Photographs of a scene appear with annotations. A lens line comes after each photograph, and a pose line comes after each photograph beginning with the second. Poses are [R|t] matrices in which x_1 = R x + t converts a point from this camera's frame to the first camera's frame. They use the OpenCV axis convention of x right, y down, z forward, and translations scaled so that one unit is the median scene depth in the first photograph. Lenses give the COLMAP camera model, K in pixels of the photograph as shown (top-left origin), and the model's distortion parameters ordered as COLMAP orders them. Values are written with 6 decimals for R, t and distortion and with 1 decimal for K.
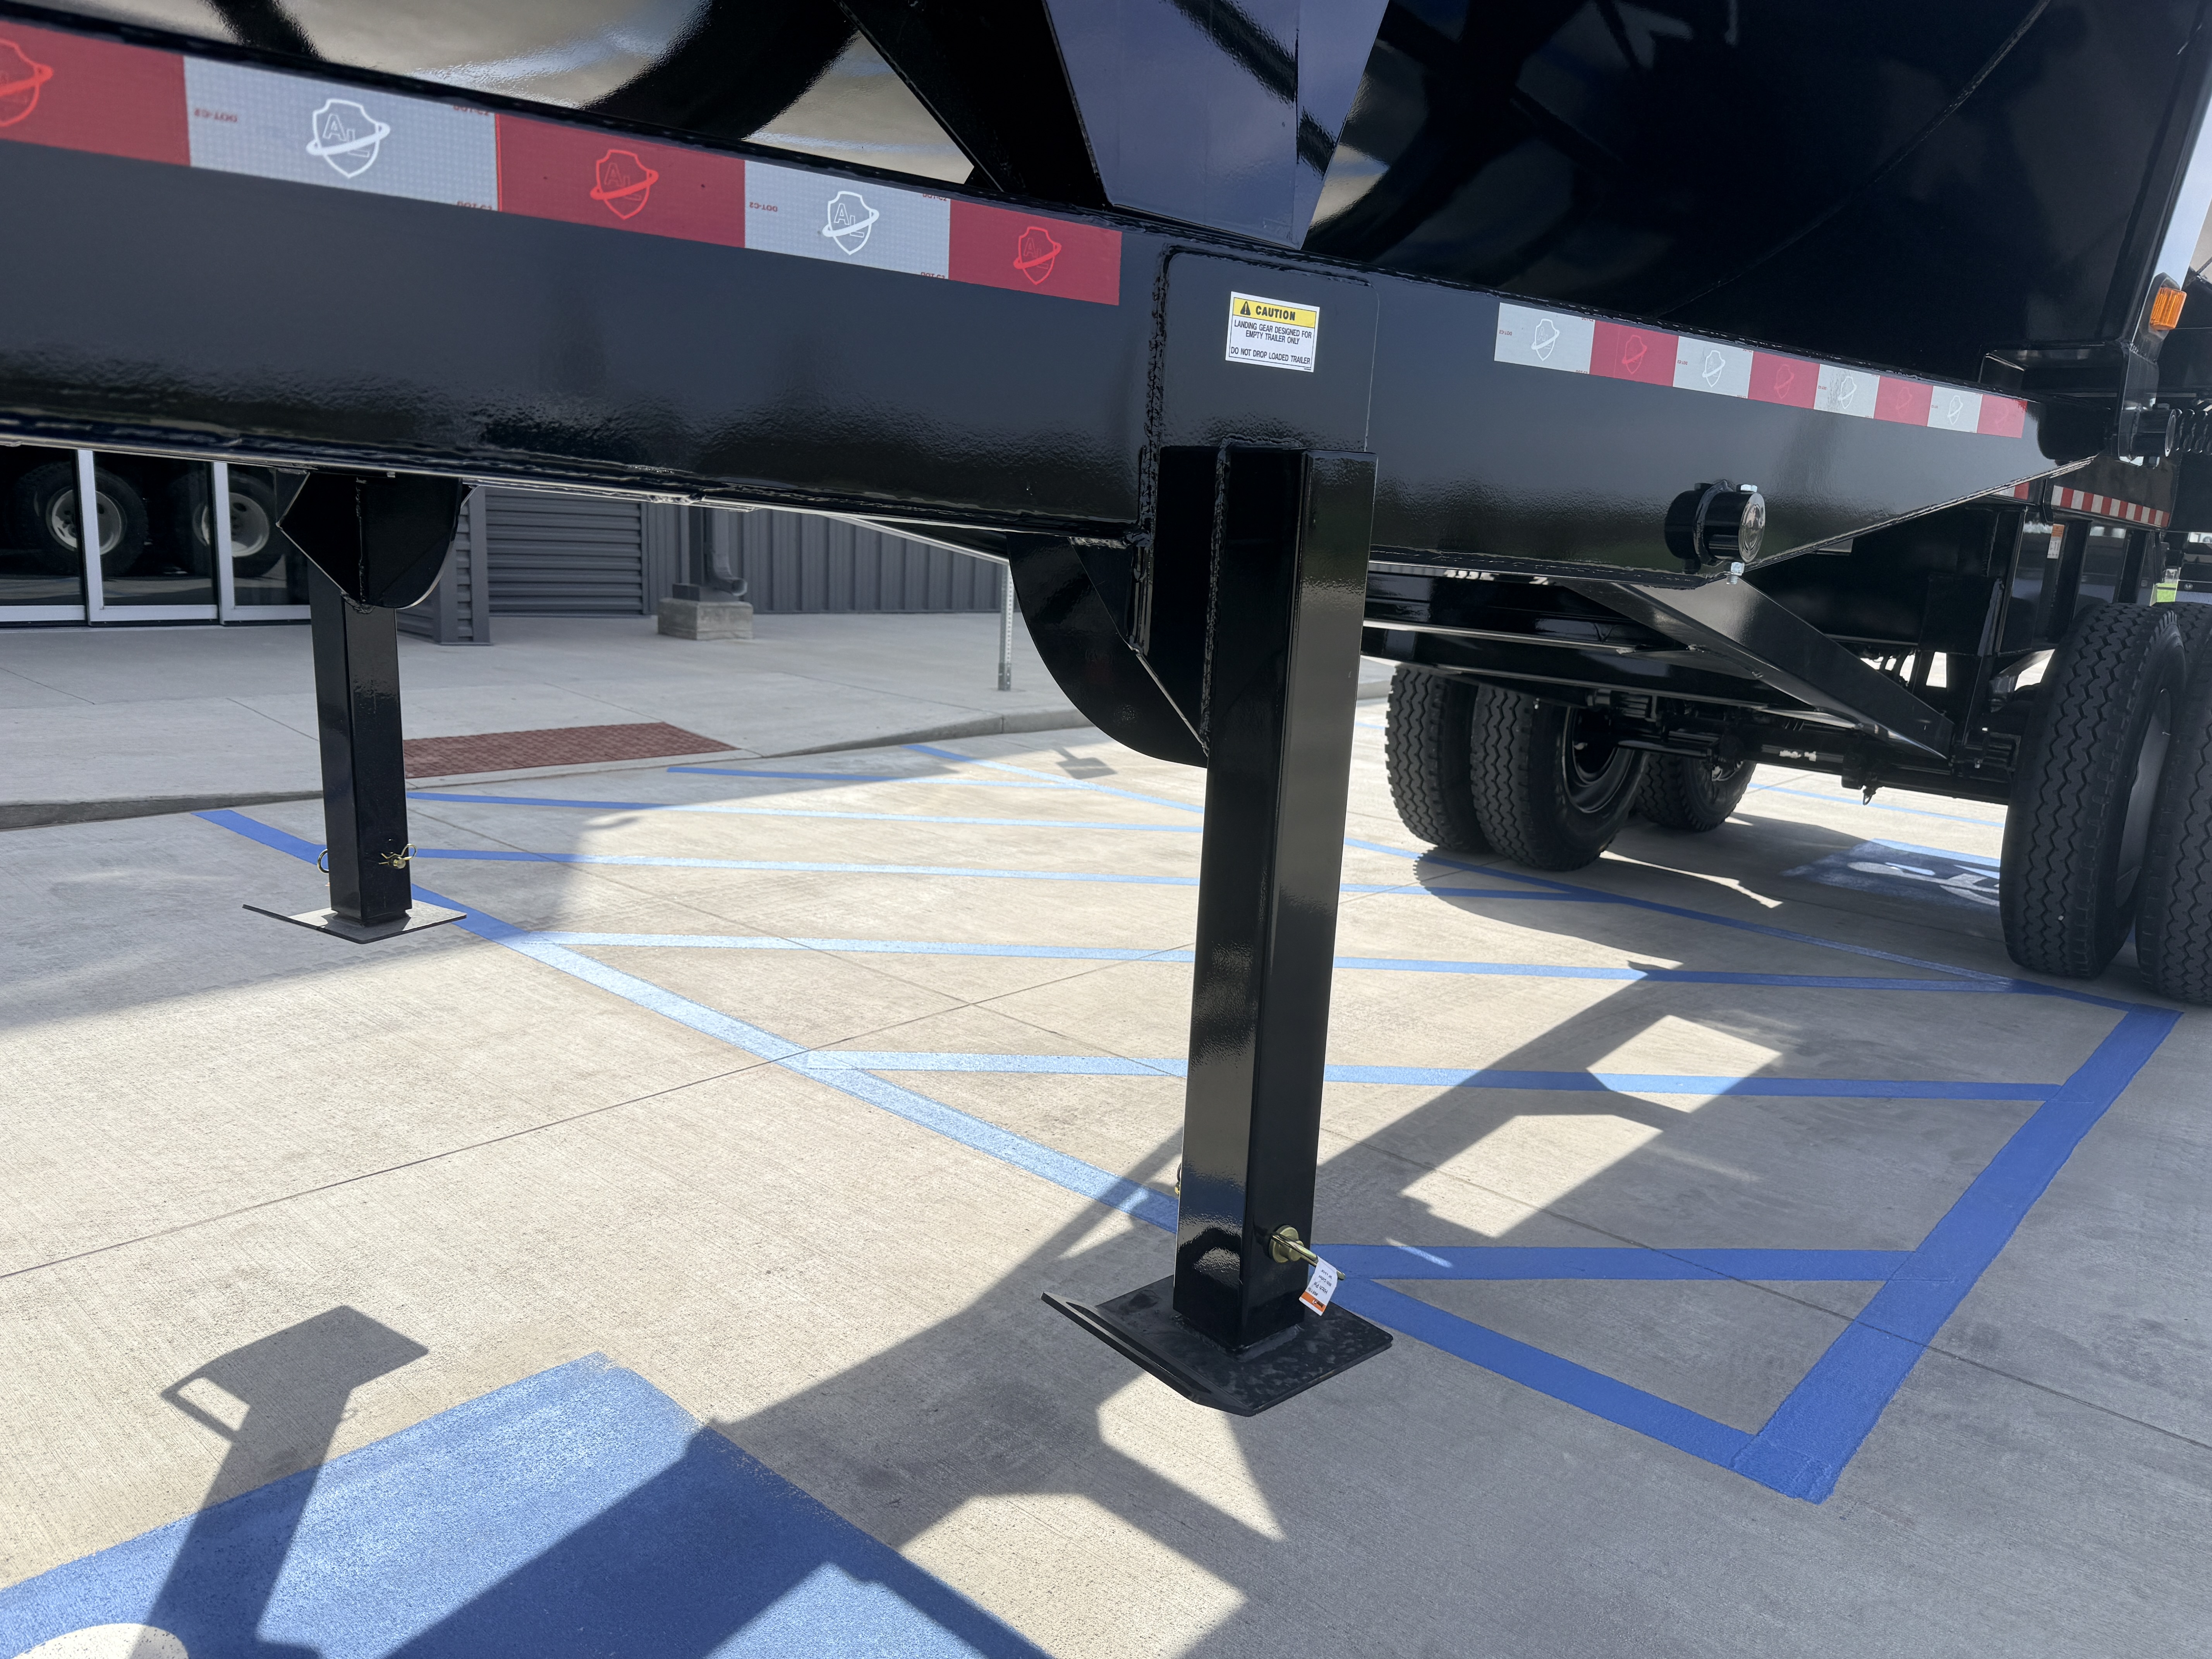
lens RADIAL K [[1586.6, 0, 1102.2], [0, 1586.6, 837.3], [0, 0, 1]] dist [0.146081, -0.178876]
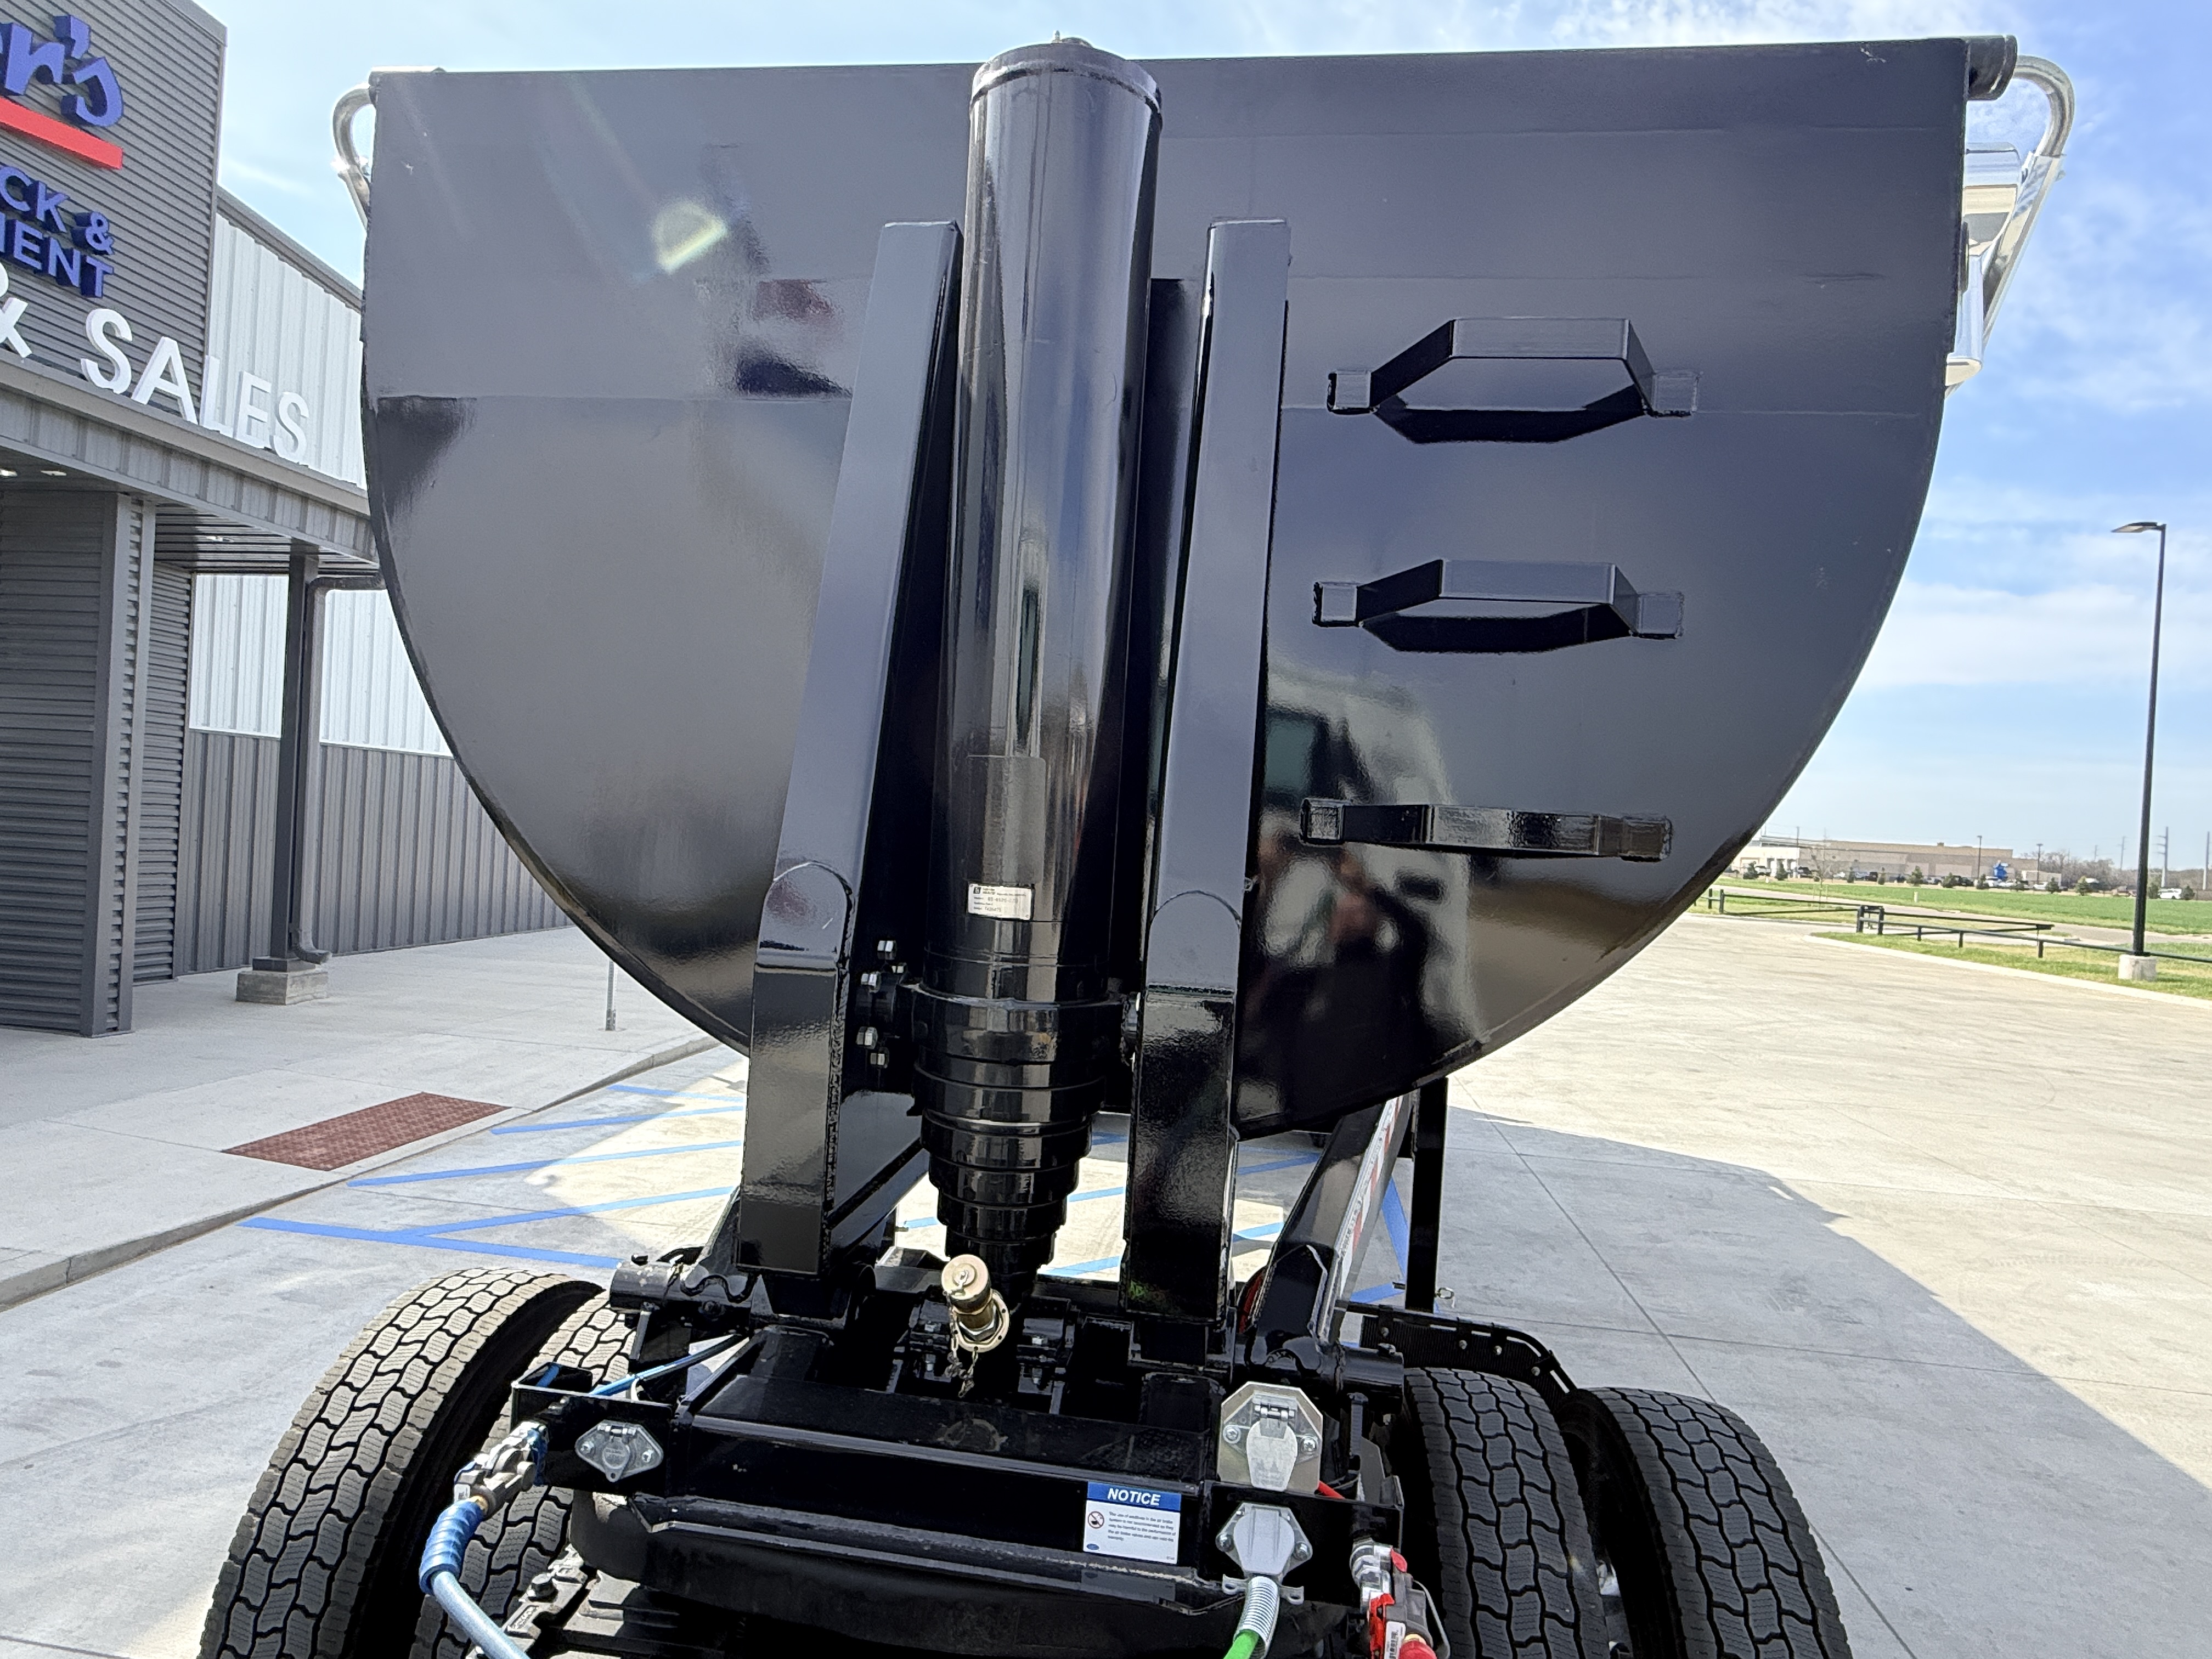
lens RADIAL K [[1282.6, 0, 1106.0], [0, 1282.6, 829.5], [0, 0, 1]] dist [0.012058, -0.011626]
pose [[0.843704, -0.011276, 0.536691, -0.601978], [0.103468, 0.984448, -0.141973, -0.125804], [-0.526743, 0.175313, 0.831749, -0.341233]]
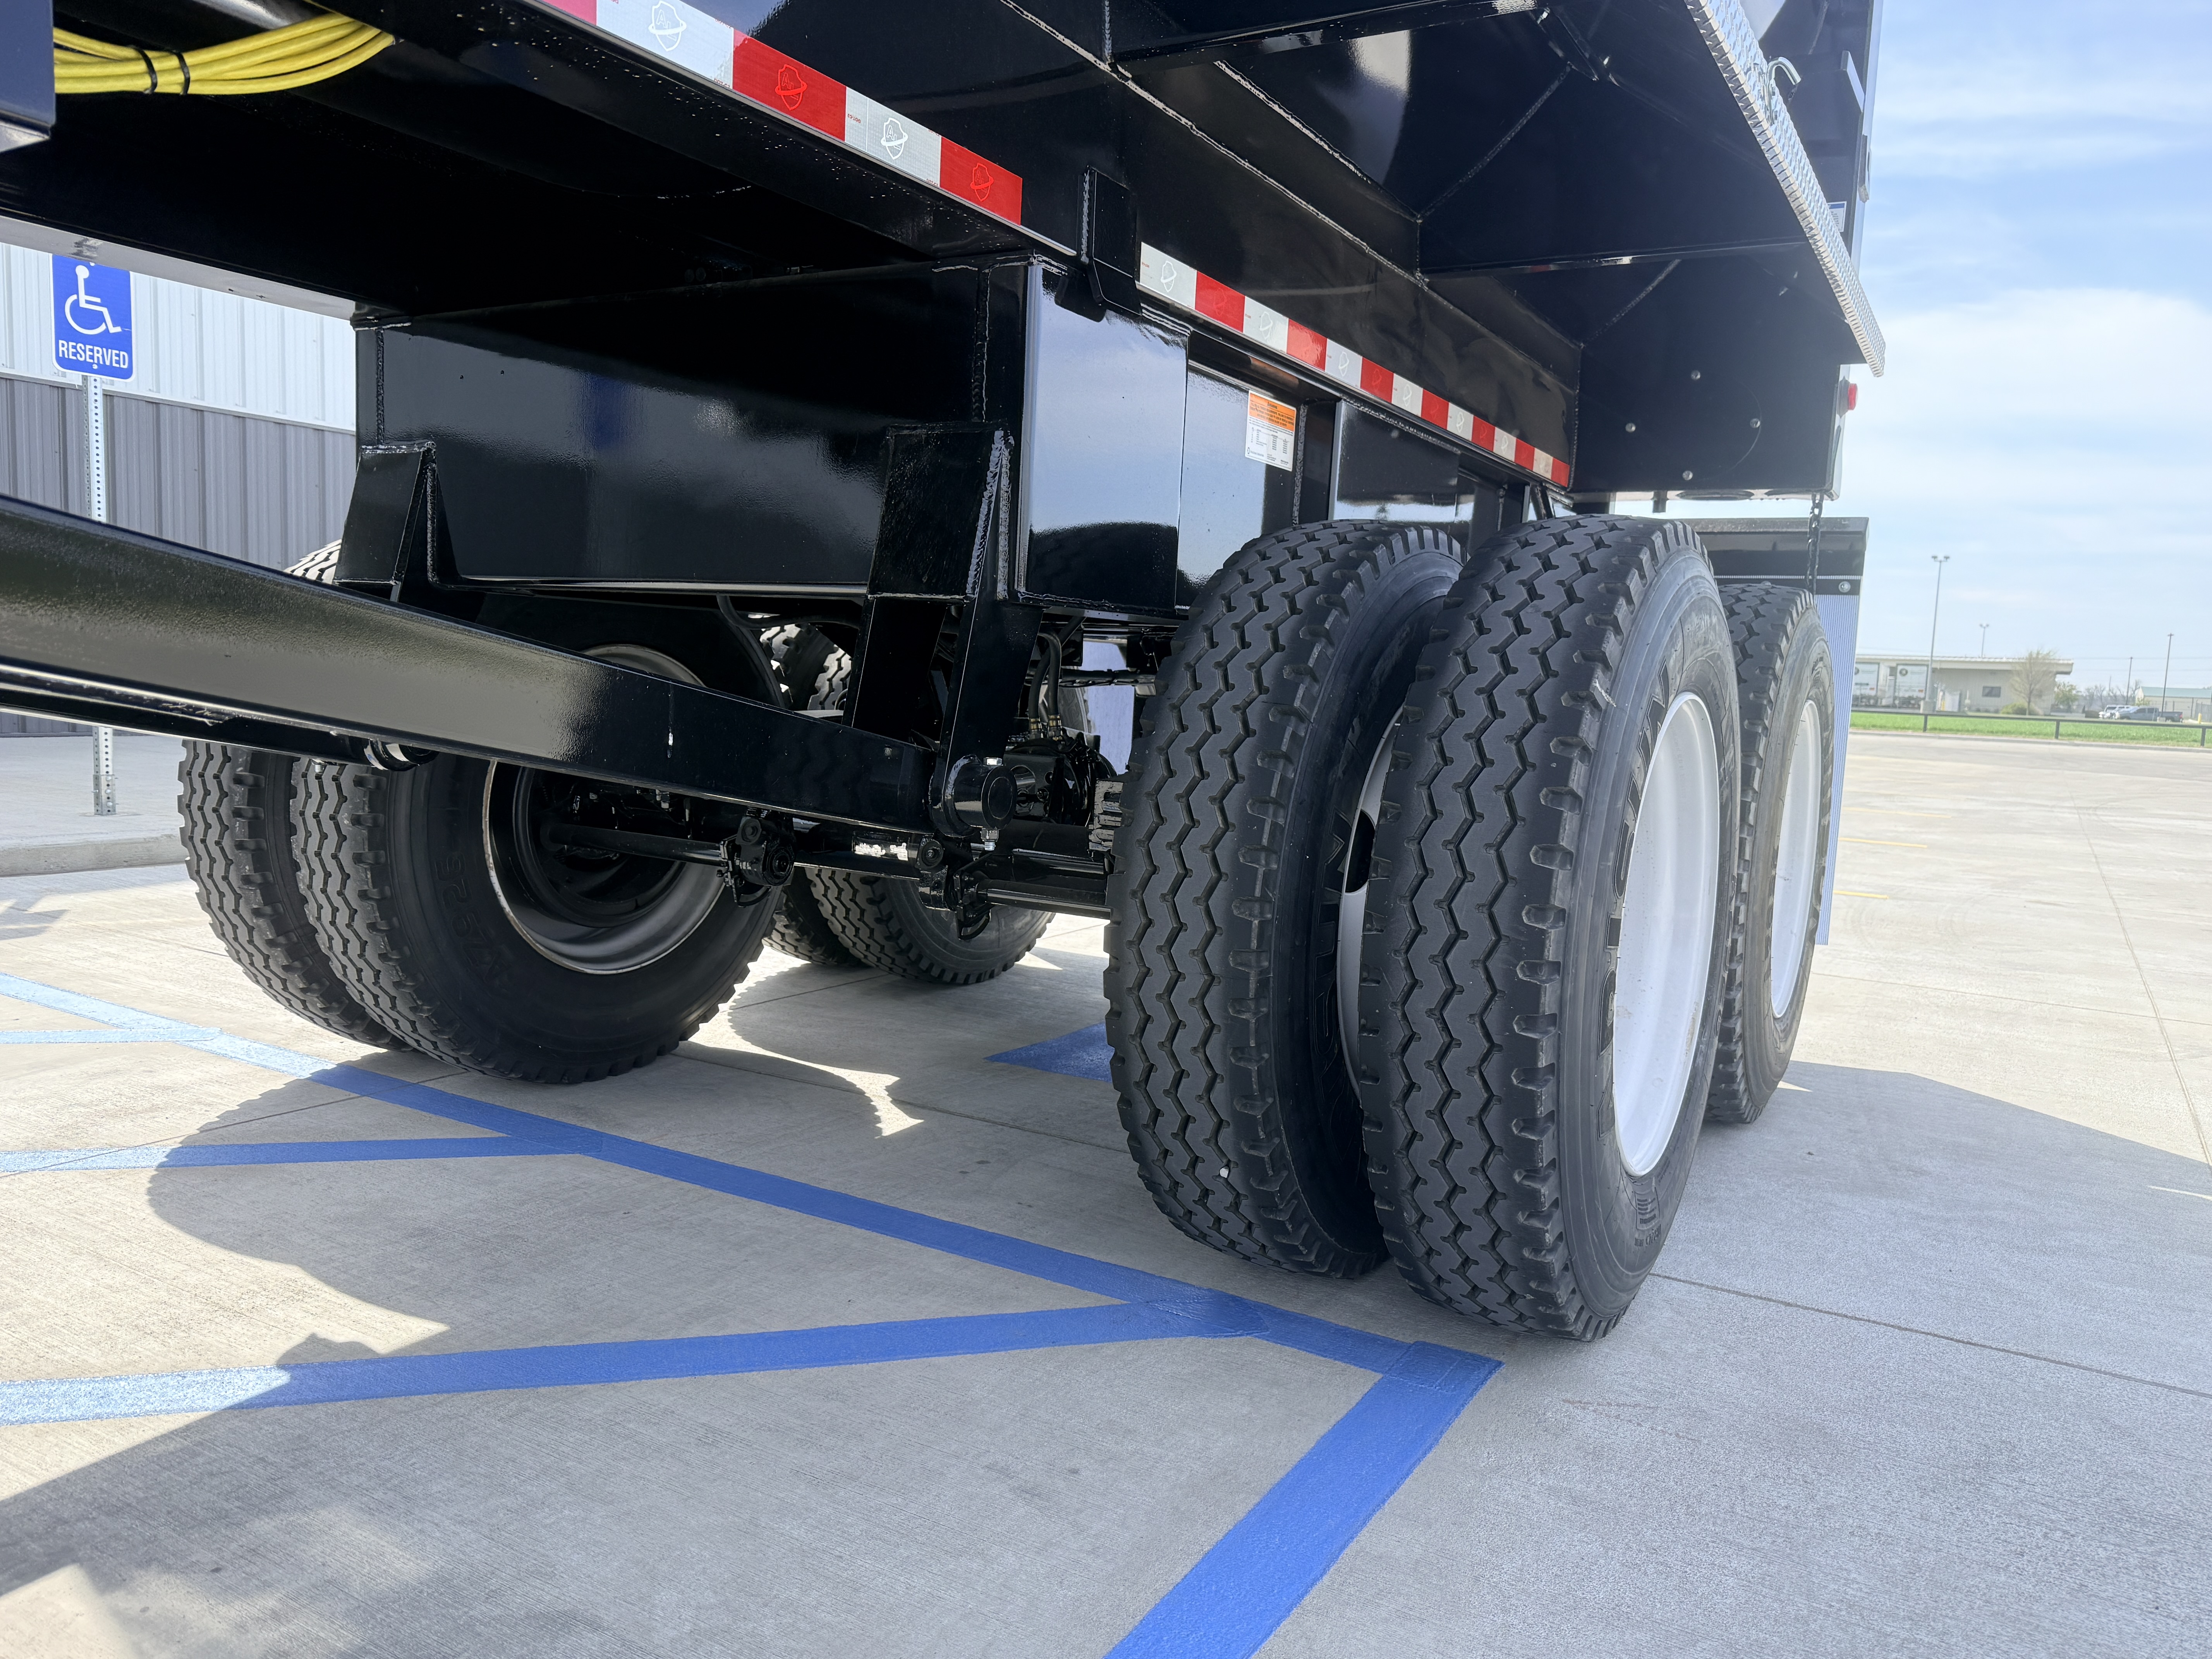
lens RADIAL K [[1575.6, 0, 1098.1], [0, 1575.6, 845.5], [0, 0, 1]] dist [-0.003038, 0.003950]
pose [[0.986621, -0.035917, 0.159023, 0.476053], [0.049847, 0.995176, -0.084497, -0.006608], [-0.155221, 0.091294, 0.983652, 0.554160]]
